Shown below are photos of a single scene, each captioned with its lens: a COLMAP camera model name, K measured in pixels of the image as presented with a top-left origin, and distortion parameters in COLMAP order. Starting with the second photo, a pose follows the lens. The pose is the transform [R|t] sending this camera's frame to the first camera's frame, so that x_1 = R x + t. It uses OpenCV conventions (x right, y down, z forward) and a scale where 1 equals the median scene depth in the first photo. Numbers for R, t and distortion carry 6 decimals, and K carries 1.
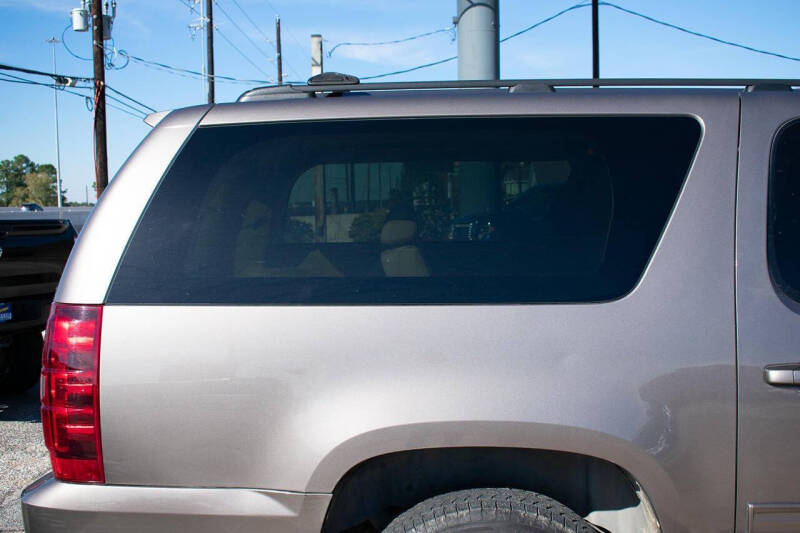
lens RADIAL K [[885.7, 0, 396.5], [0, 885.7, 266.9], [0, 0, 1]] dist [-0.059402, 0.000000]
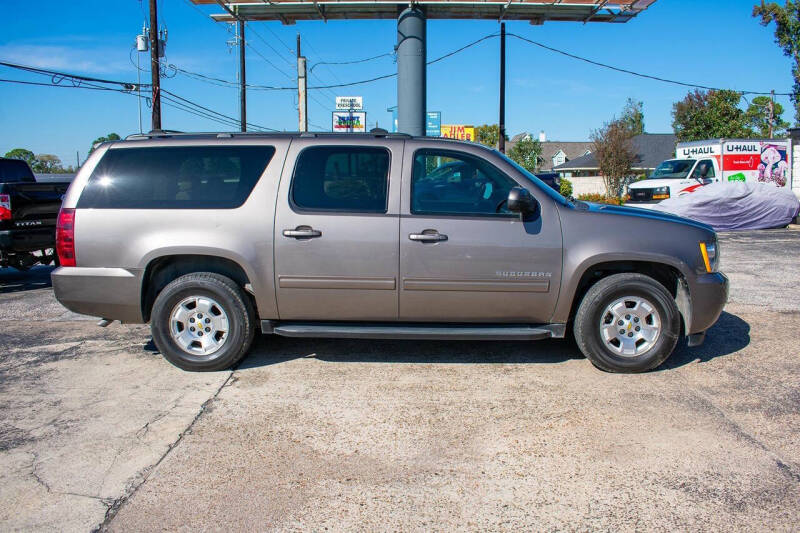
lens RADIAL K [[687.8, 0, 402.0], [0, 687.8, 260.6], [0, 0, 1]] dist [-0.089359, 0.011072]
pose [[0.999922, 0.012124, -0.002970, 0.070238], [-0.011944, 0.998436, 0.054624, 0.007127], [0.003628, -0.054584, 0.998503, -0.116466]]
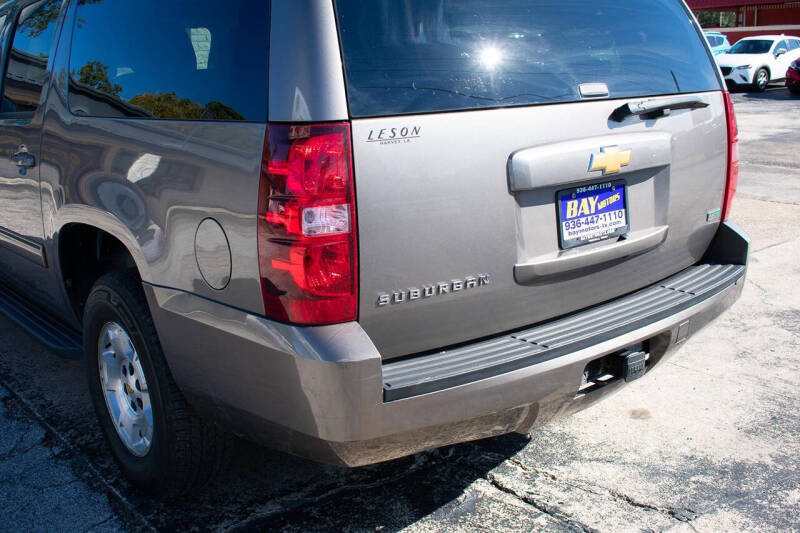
lens RADIAL K [[829.9, 0, 399.6], [0, 829.9, 271.7], [0, 0, 1]] dist [-0.067787, 0.000000]
pose [[-0.647123, -0.151091, 0.747264, -0.090942], [0.098592, 0.955350, 0.278543, -0.008071], [-0.755984, 0.253926, -0.603332, 0.192913]]
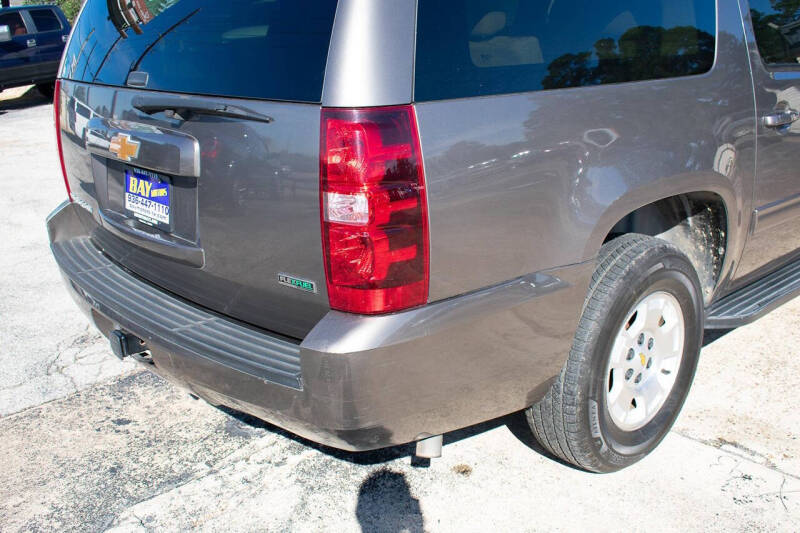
lens RADIAL K [[790.8, 0, 408.0], [0, 790.8, 265.8], [0, 0, 1]] dist [-0.079290, 0.000000]
pose [[0.722013, -0.210631, 0.659038, -0.075027], [0.061478, 0.968297, 0.242119, 0.000859], [-0.689143, -0.134297, 0.712072, 0.037196]]
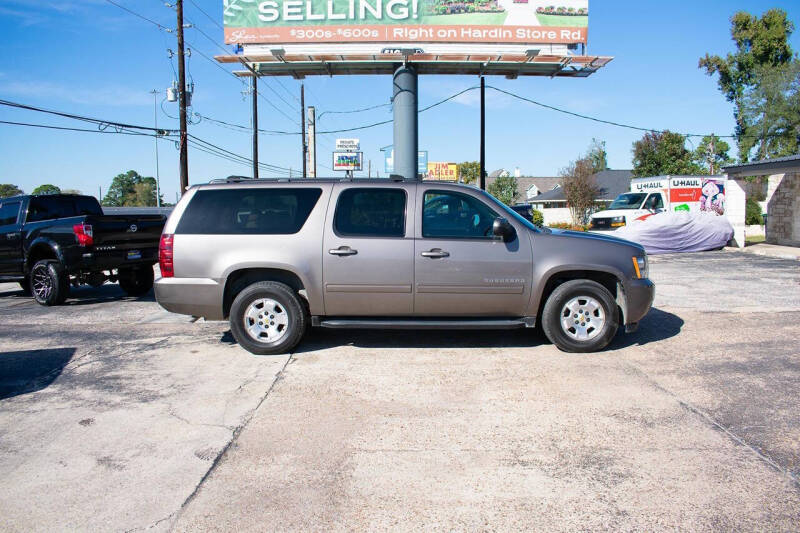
lens RADIAL K [[621.5, 0, 401.6], [0, 621.5, 263.7], [0, 0, 1]] dist [-0.099981, 0.018099]
pose [[0.999904, 0.006038, 0.012434, 0.060680], [-0.006308, 0.999743, 0.021795, 0.009624], [-0.012299, -0.021871, 0.999685, -0.164002]]
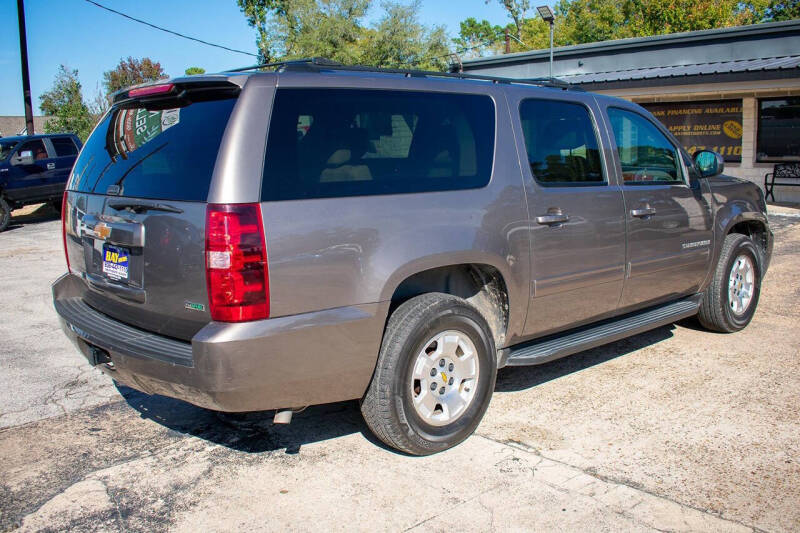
lens RADIAL K [[764.7, 0, 403.0], [0, 764.7, 266.3], [0, 0, 1]] dist [-0.080467, 0.000000]
pose [[0.721877, -0.105807, 0.683885, -0.091727], [0.055679, 0.993919, 0.095002, 0.003595], [-0.689778, -0.030502, 0.723379, -0.011626]]
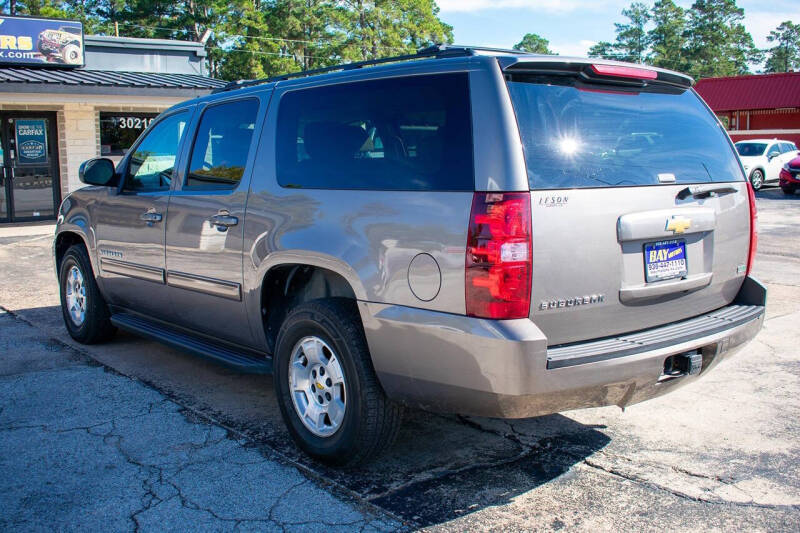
lens RADIAL K [[829.9, 0, 401.9], [0, 829.9, 261.4], [0, 0, 1]] dist [-0.067787, 0.000000]
pose [[-0.650226, -0.072364, 0.756287, -0.109216], [0.075594, 0.984351, 0.159178, -0.011198], [-0.755971, 0.160672, -0.634580, 0.237494]]
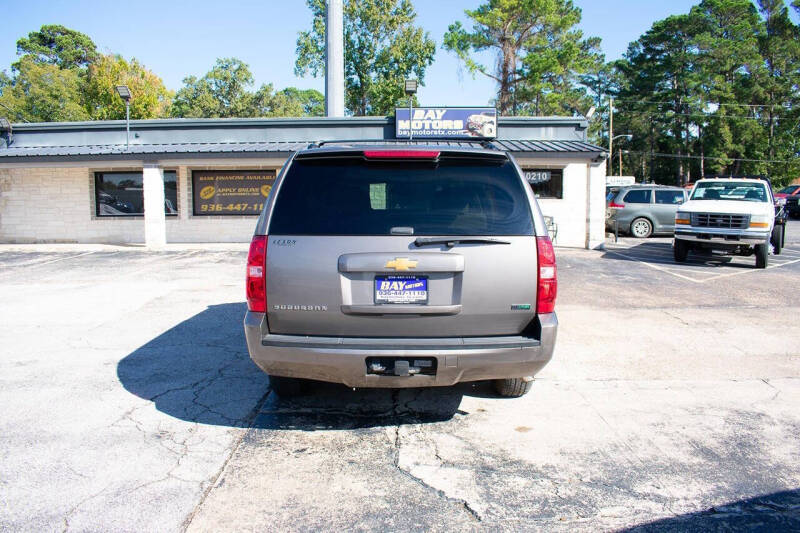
lens RADIAL K [[621.5, 0, 403.0], [0, 621.5, 266.2], [0, 0, 1]] dist [-0.099981, 0.018099]
pose [[-0.020079, -0.091410, 0.995611, -0.173188], [0.071251, 0.993149, 0.092621, -0.004971], [-0.997256, 0.072798, -0.013428, 0.122299]]
